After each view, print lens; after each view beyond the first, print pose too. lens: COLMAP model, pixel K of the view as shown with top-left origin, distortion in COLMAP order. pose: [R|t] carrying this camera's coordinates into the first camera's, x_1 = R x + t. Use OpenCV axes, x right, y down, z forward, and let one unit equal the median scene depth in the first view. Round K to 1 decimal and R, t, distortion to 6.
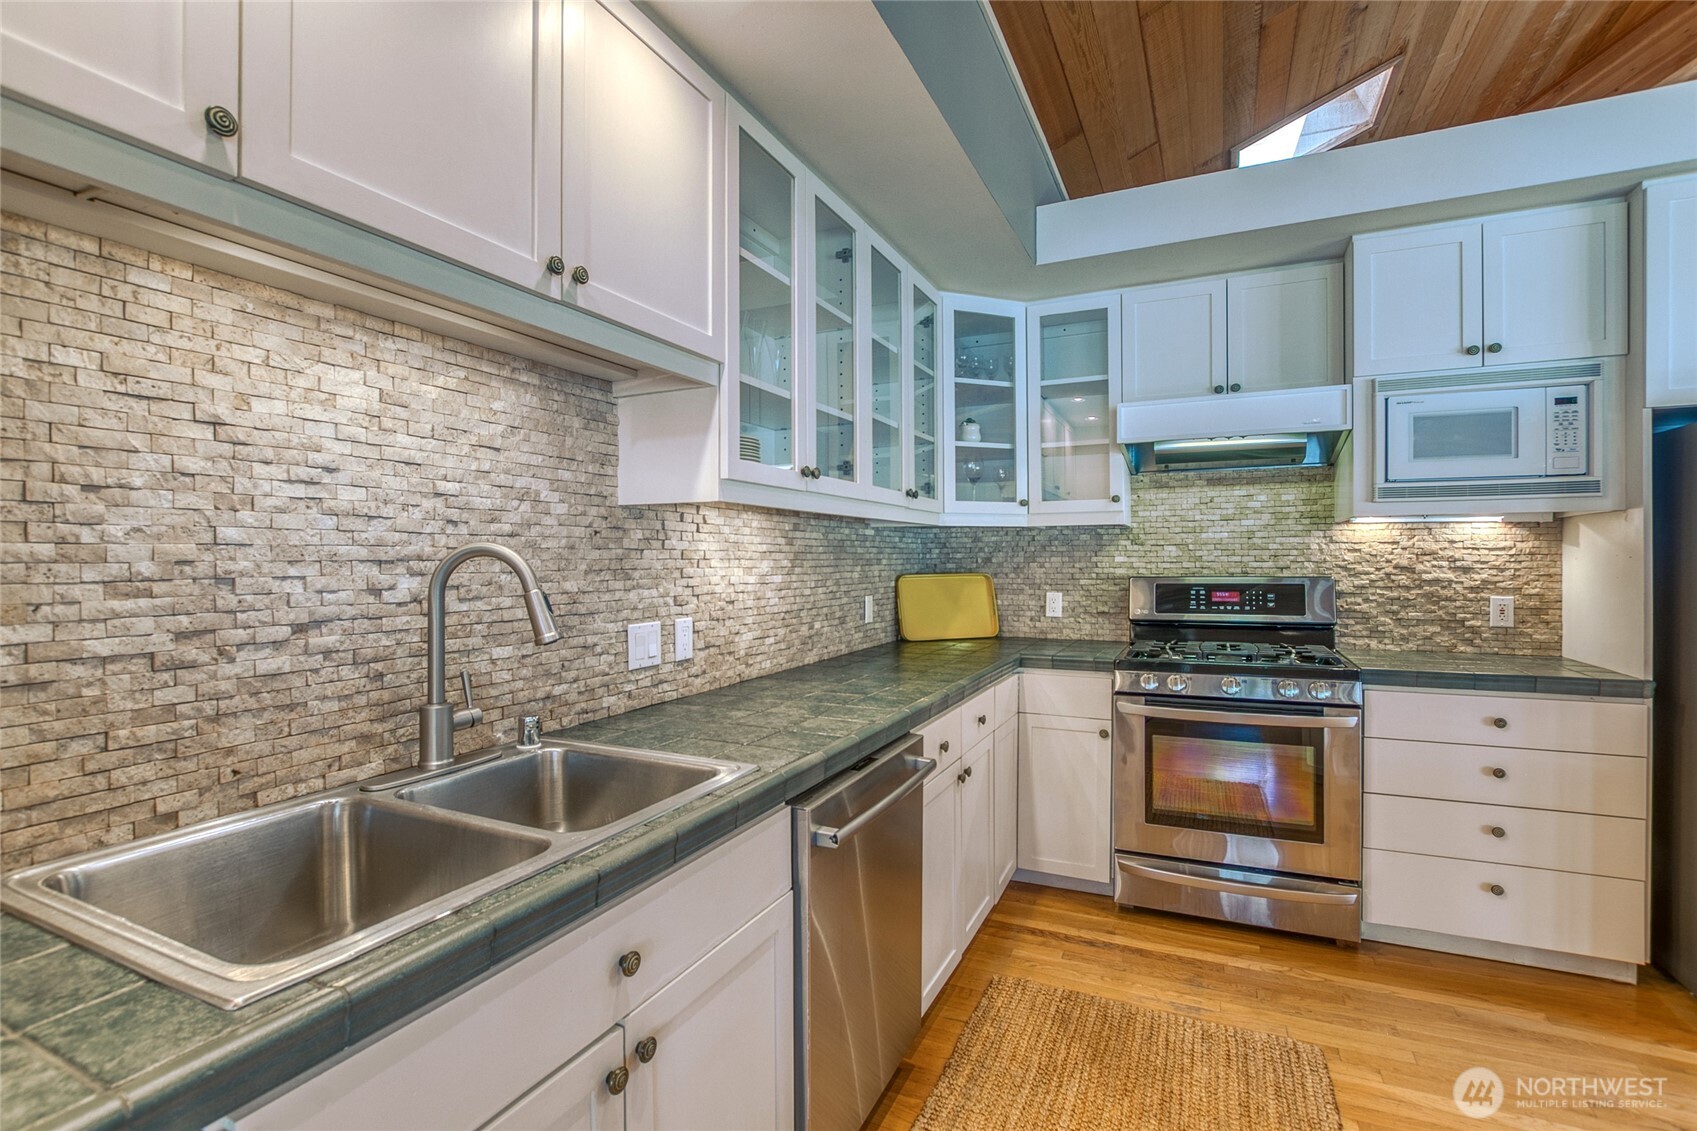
lens RADIAL K [[745.7, 0, 849.9], [0, 745.7, 562.0], [0, 0, 1]] dist [-0.020672, 0.001710]
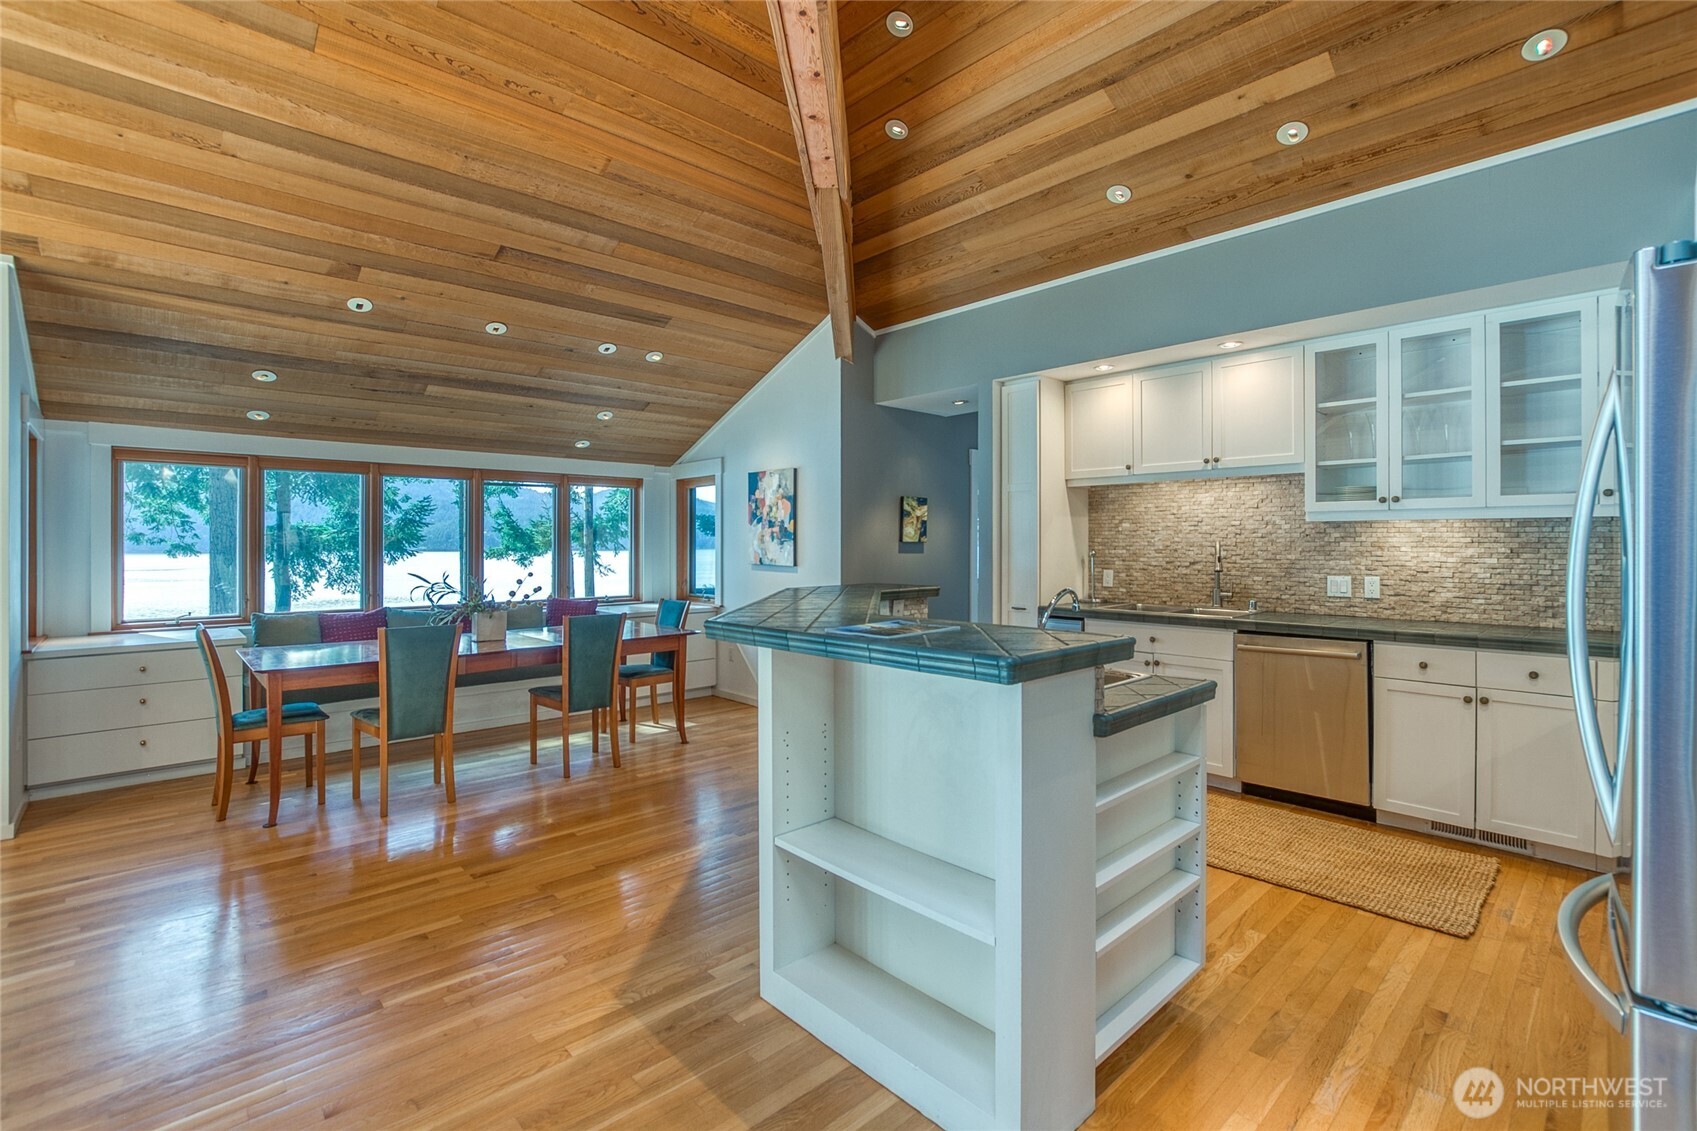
lens RADIAL K [[745.7, 0, 813.8], [0, 745.7, 540.2], [0, 0, 1]] dist [-0.020672, 0.001710]
pose [[-0.403516, -0.000054, -0.914973, 2.350657], [-0.004153, 0.999990, 0.001773, -0.019787], [0.914963, 0.004516, -0.403512, 0.484672]]
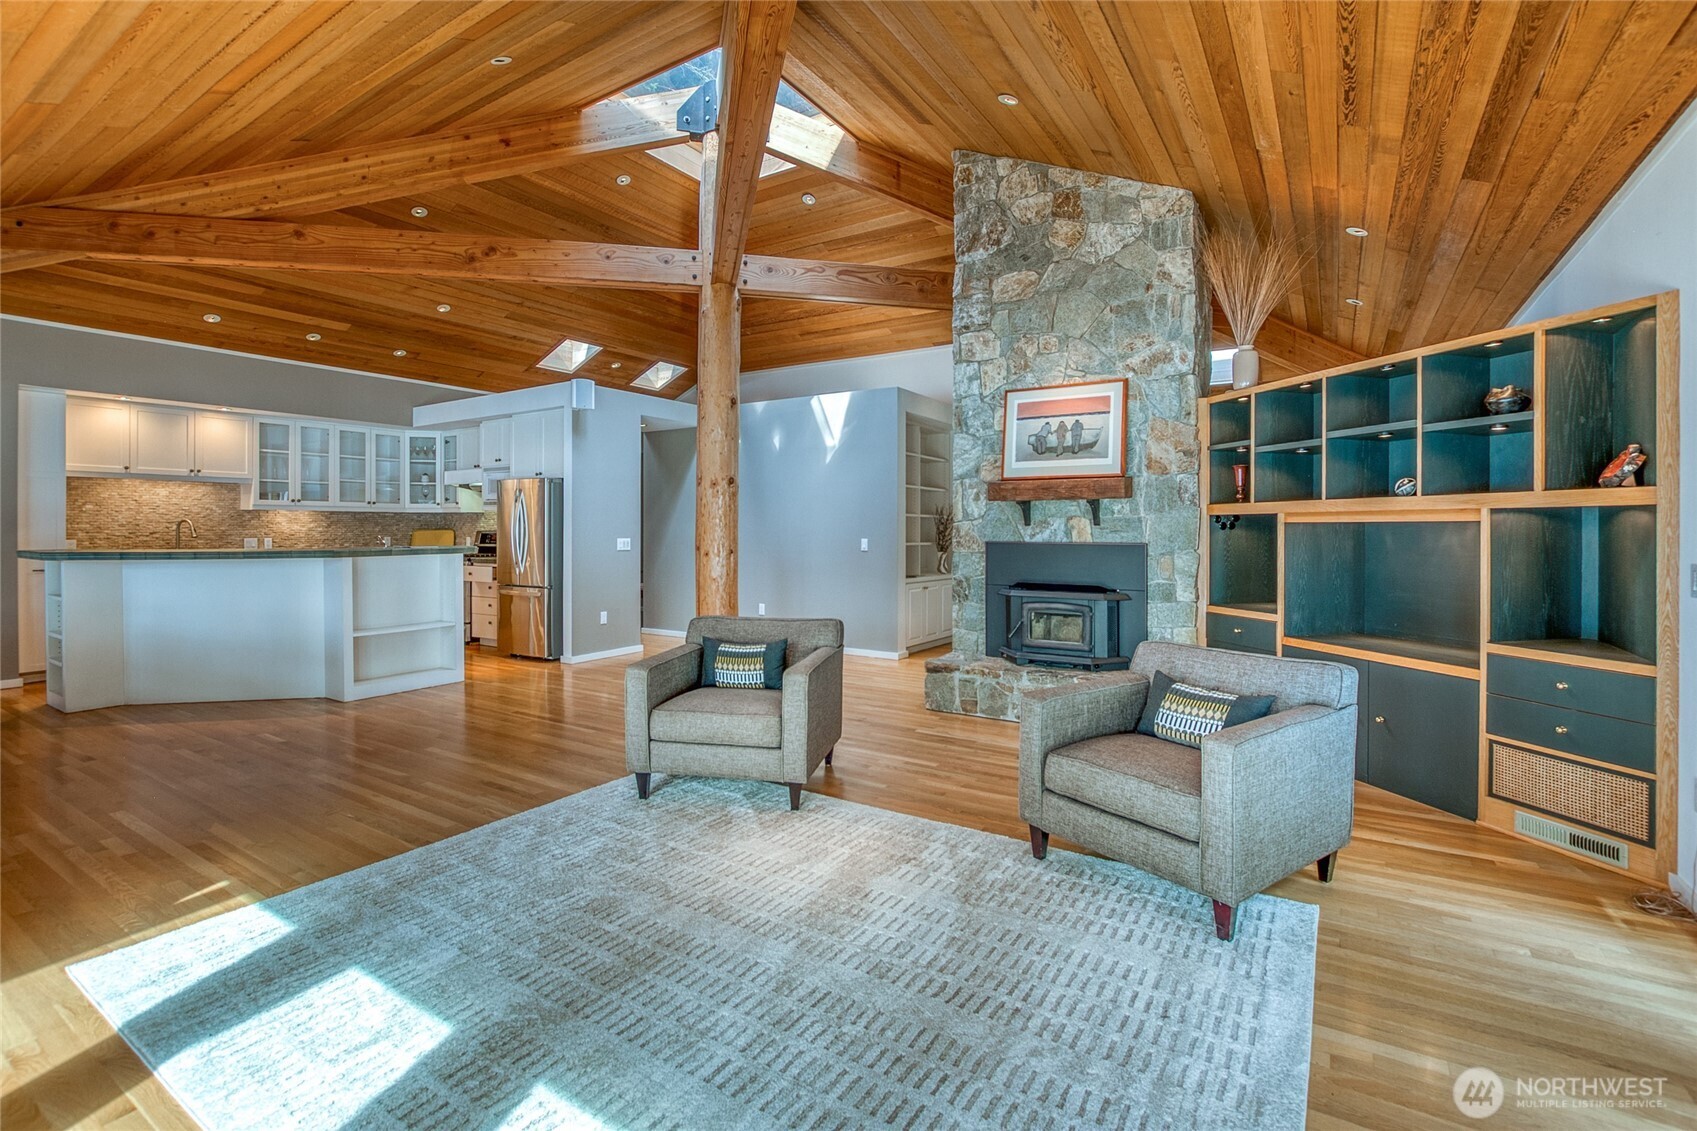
lens RADIAL K [[796.8, 0, 888.6], [0, 796.8, 530.9], [0, 0, 1]] dist [-0.014120, 0.000331]
pose [[0.993049, 0.004553, -0.117617, 3.825180], [-0.004819, 0.999986, -0.001972, 0.034021], [0.117606, 0.002525, 0.993057, -2.982982]]
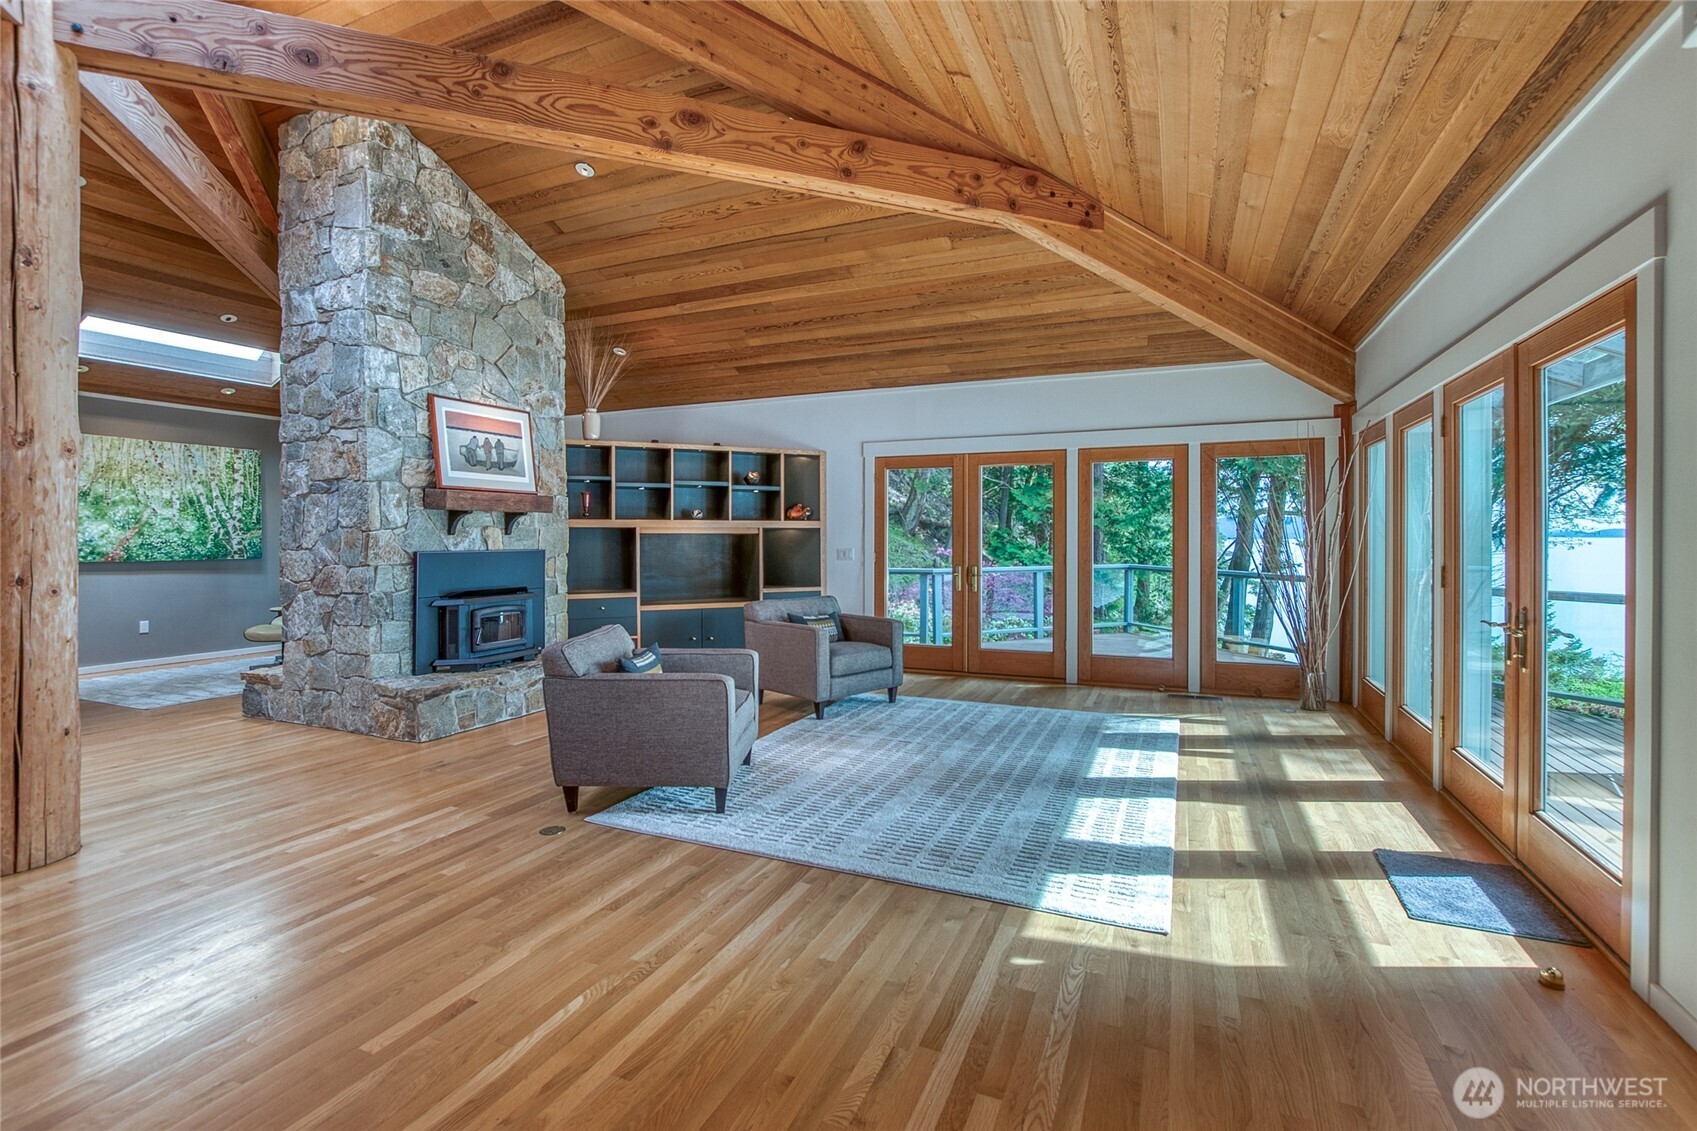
lens RADIAL K [[745.7, 0, 835.8], [0, 745.7, 549.5], [0, 0, 1]] dist [-0.020672, 0.001710]
pose [[-0.013321, -0.014185, 0.999811, 0.997306], [0.008871, 0.999858, 0.014304, 0.033331], [-0.999872, 0.009060, -0.013193, -1.237527]]
